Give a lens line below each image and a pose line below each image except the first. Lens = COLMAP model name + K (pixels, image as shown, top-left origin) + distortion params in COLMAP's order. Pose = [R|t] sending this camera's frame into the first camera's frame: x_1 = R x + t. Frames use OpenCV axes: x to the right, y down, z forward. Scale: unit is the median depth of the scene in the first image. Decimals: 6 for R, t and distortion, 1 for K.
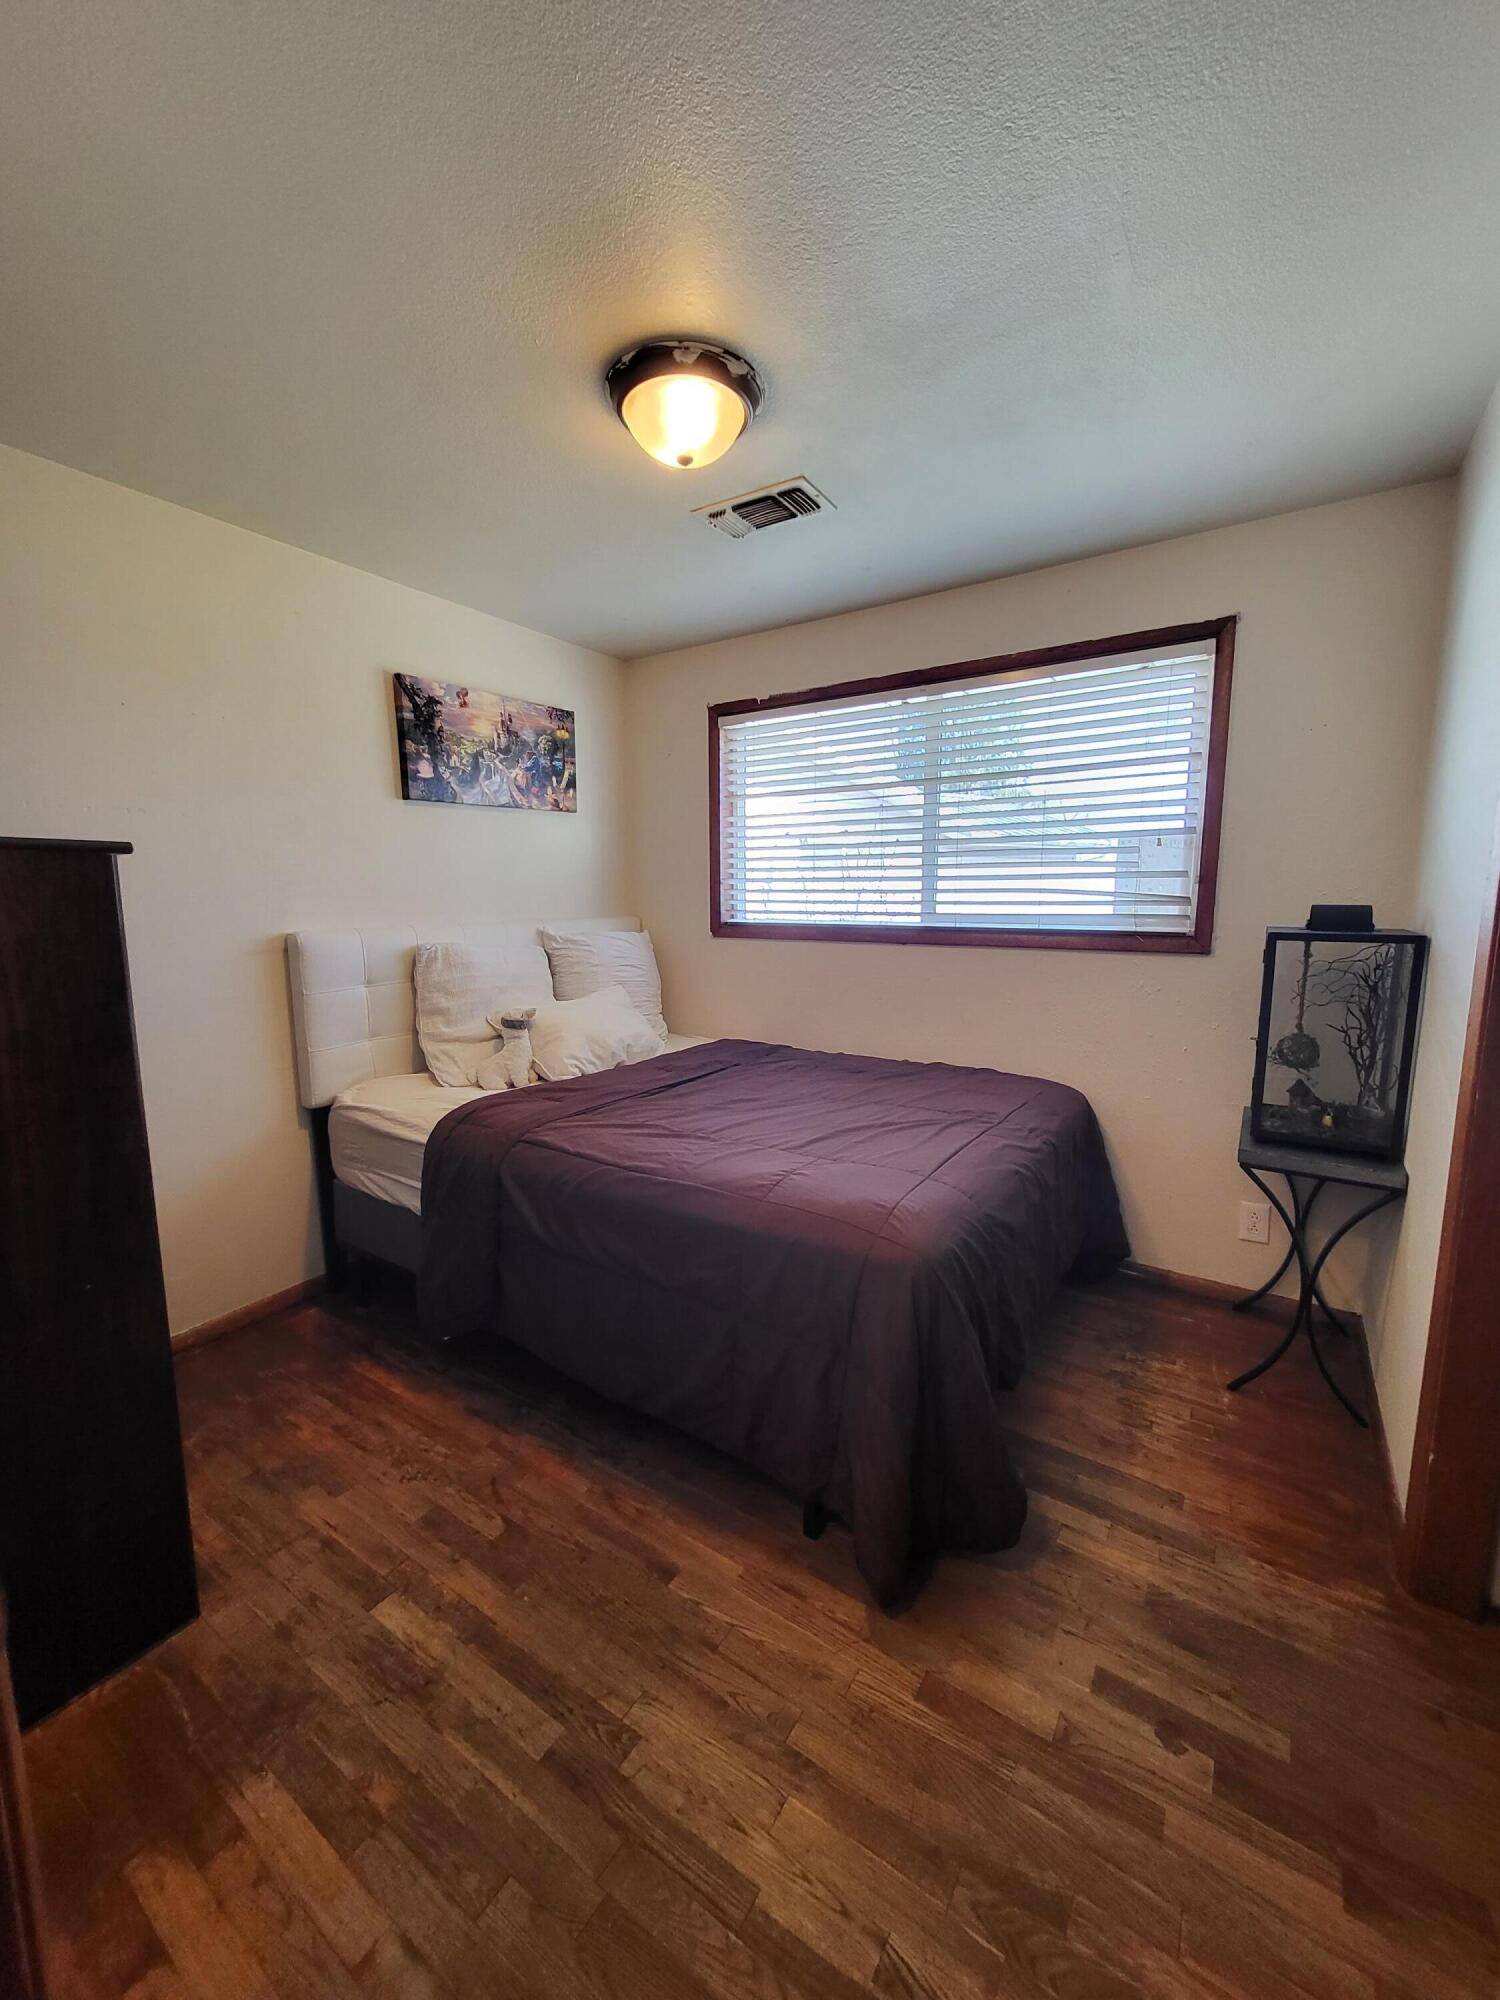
lens RADIAL K [[783.7, 0, 742.6], [0, 783.7, 1000.7], [0, 0, 1]] dist [0.002517, -0.001350]
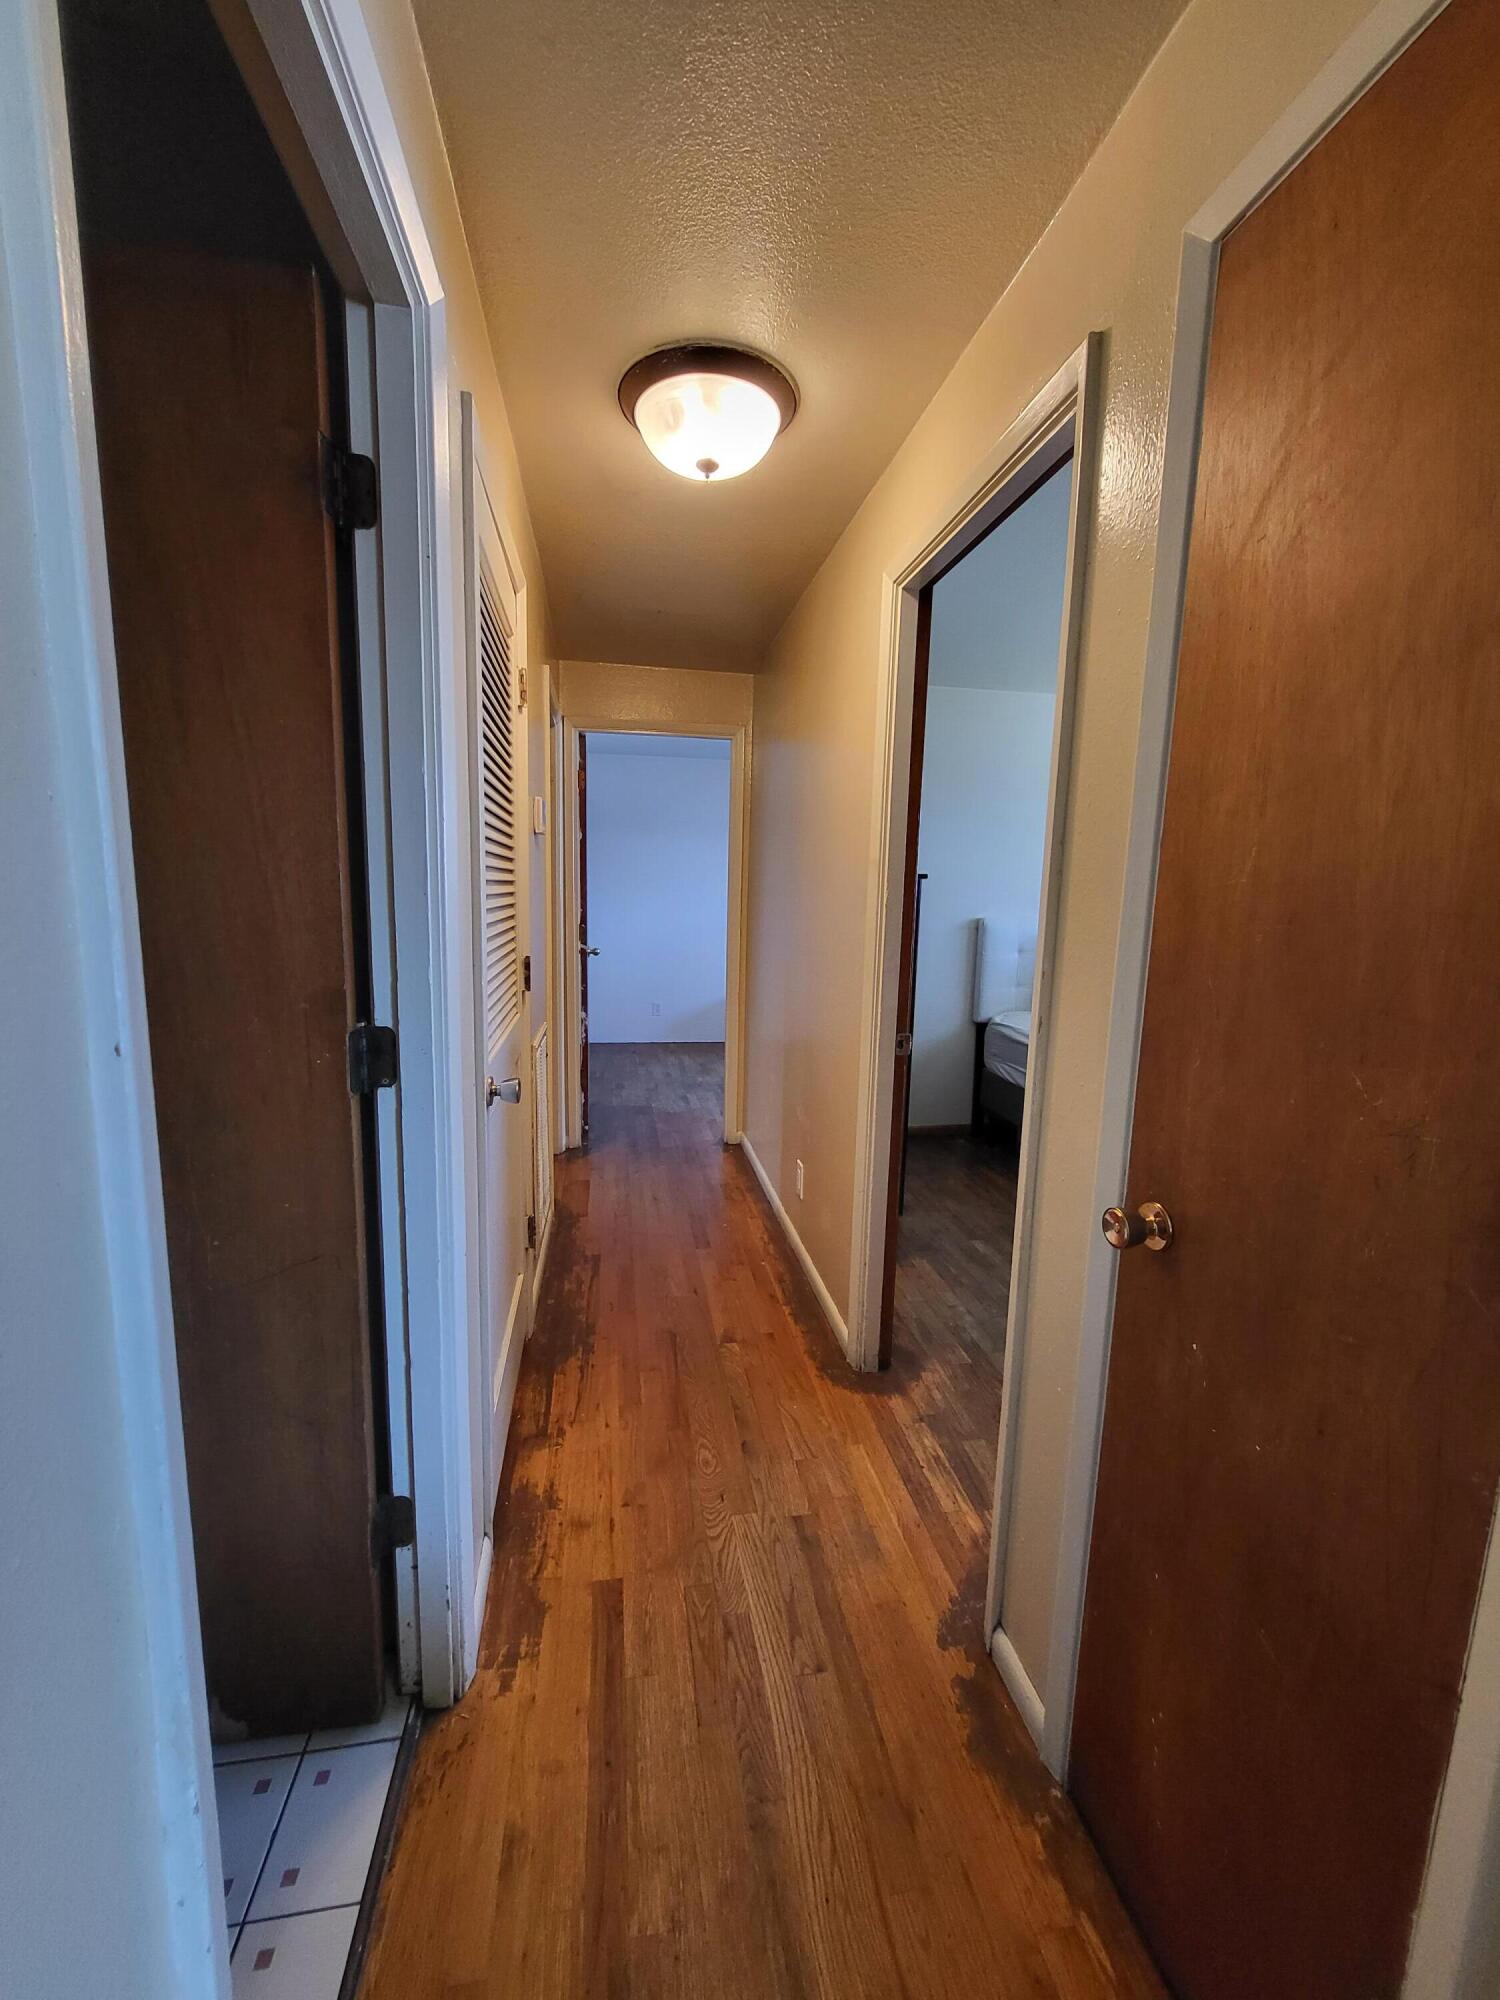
lens RADIAL K [[783.7, 0, 749.8], [0, 783.7, 998.5], [0, 0, 1]] dist [0.002517, -0.001350]
pose [[0.690643, 0.119422, -0.713267, 0.307587], [-0.123206, 0.991283, 0.046672, 0.067264], [0.712623, 0.055646, 0.699337, -0.529079]]
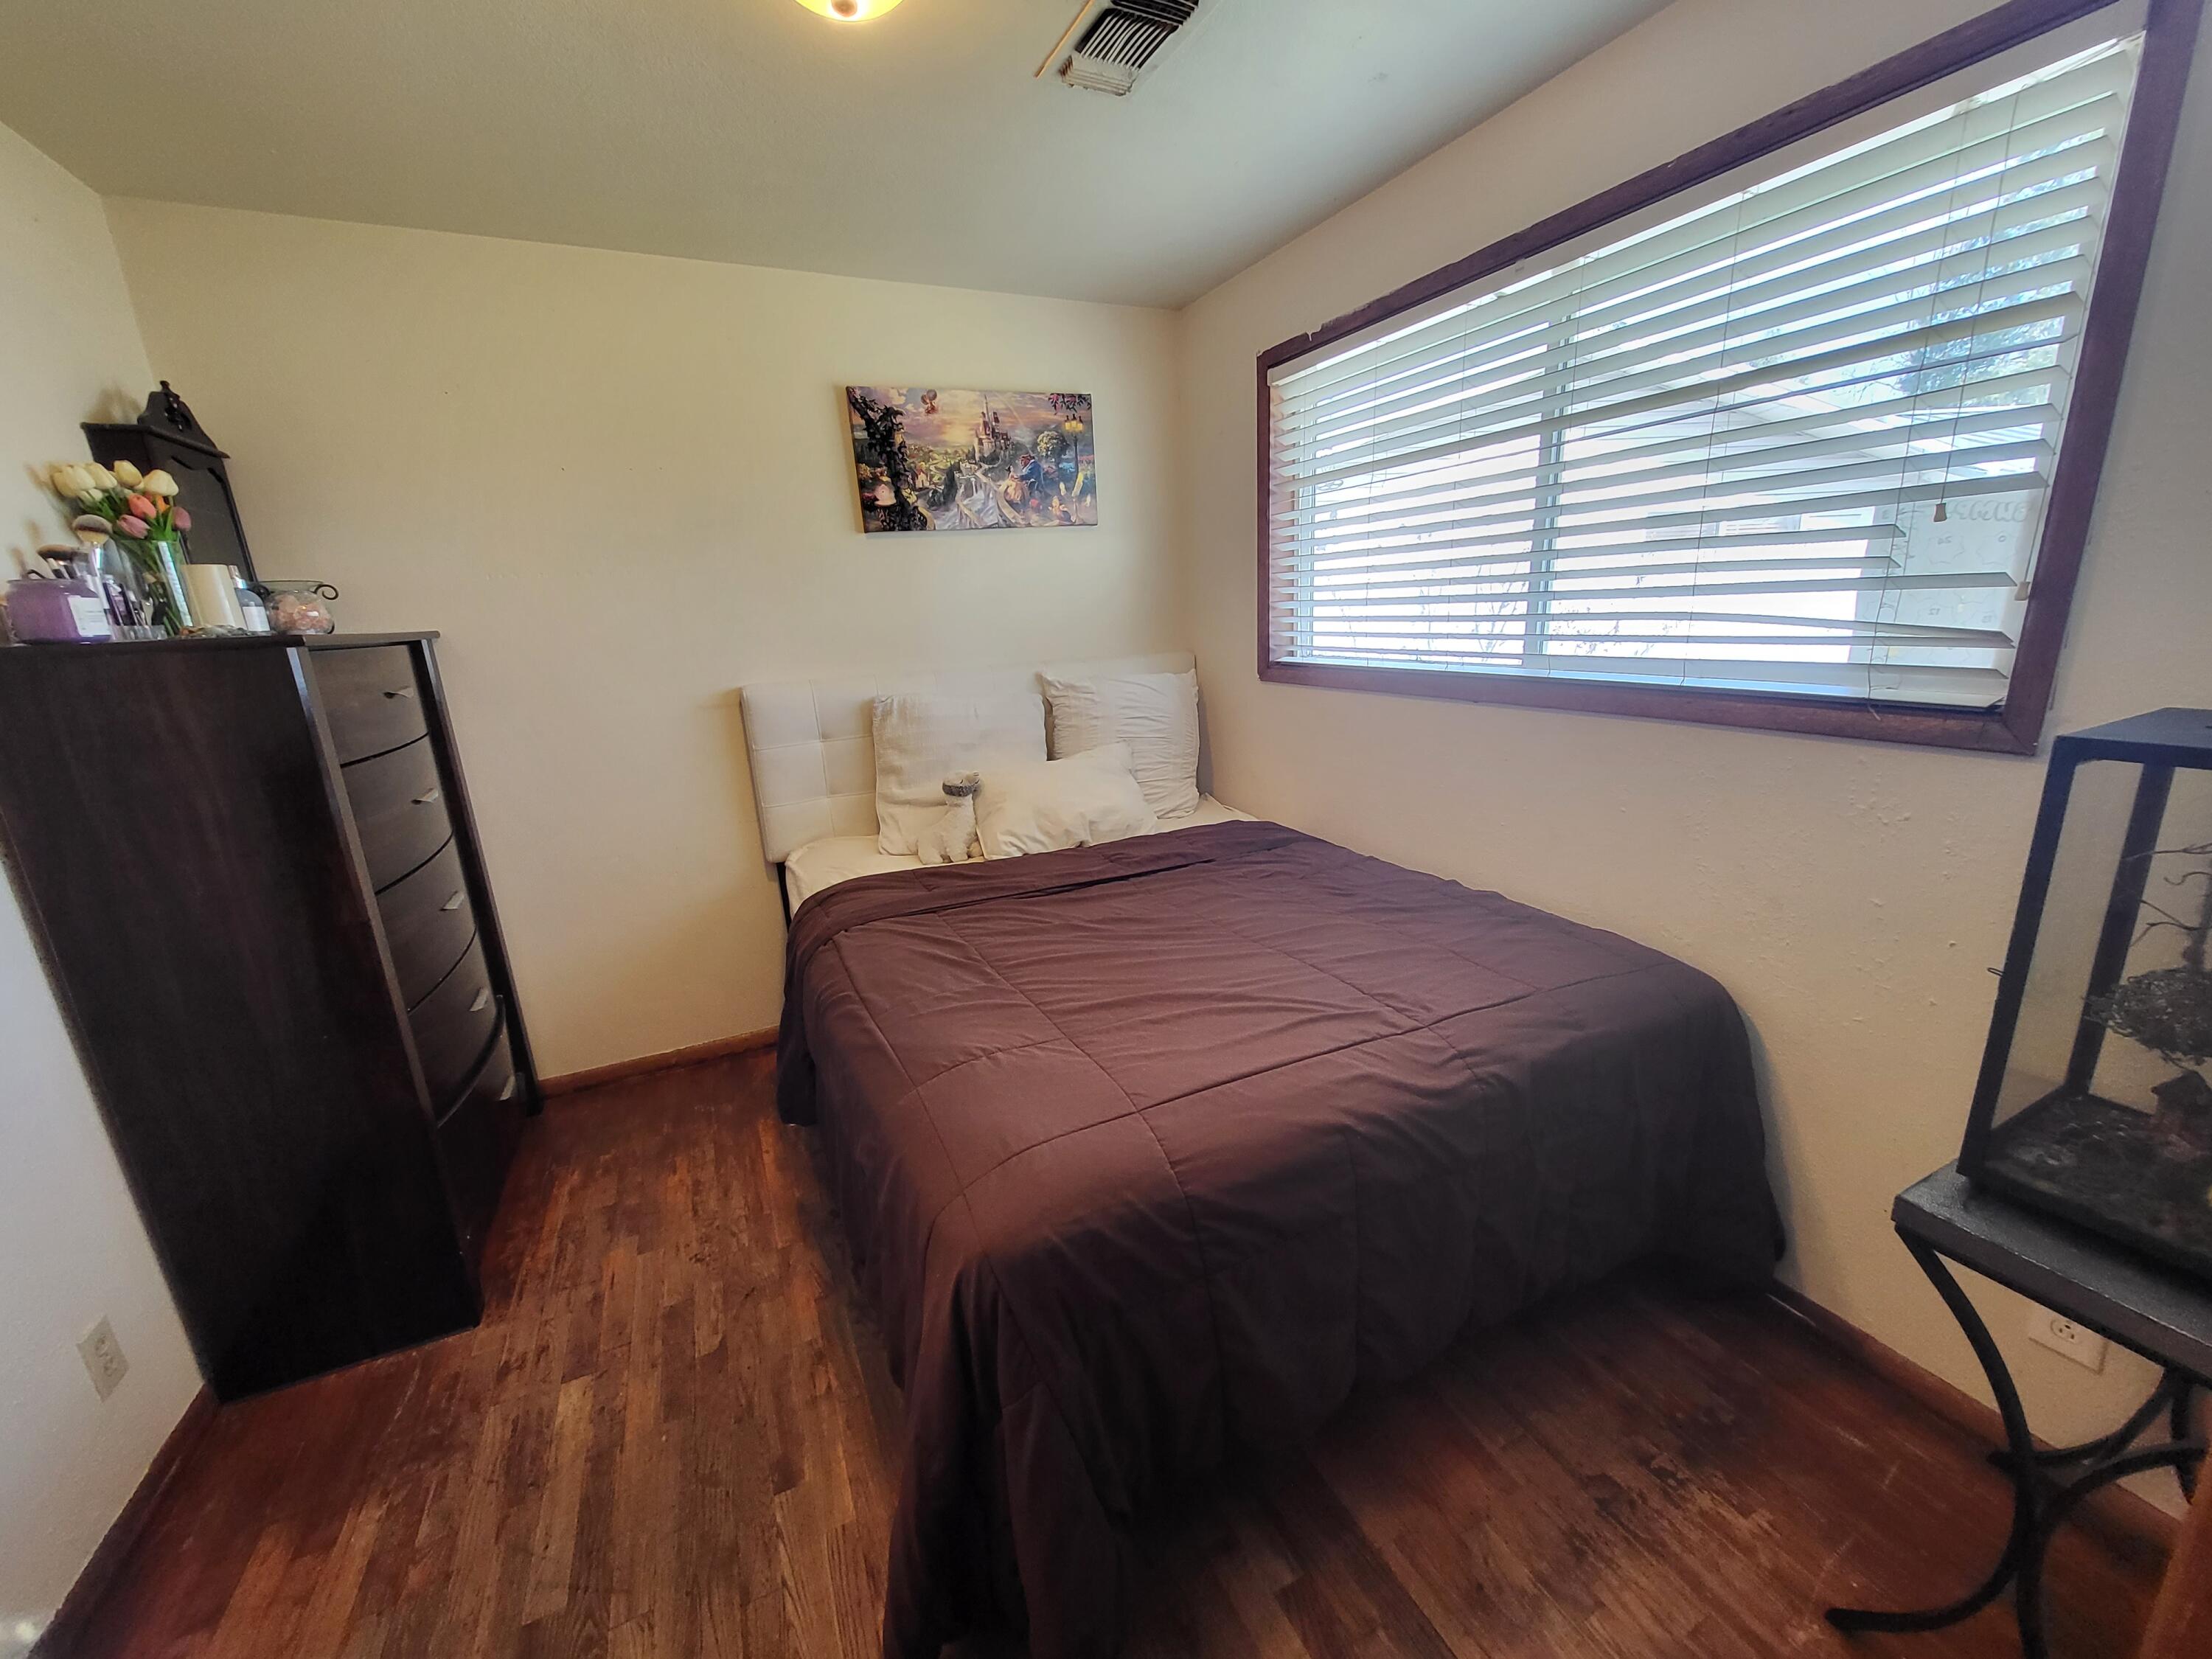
lens RADIAL K [[866.8, 0, 1110.0], [0, 866.8, 835.3], [0, 0, 1]] dist [0.002517, -0.001350]
pose [[0.861321, 0.098180, -0.498484, 0.371696], [-0.029305, 0.989118, 0.144178, -0.069677], [0.507214, -0.109575, 0.854826, 0.272218]]
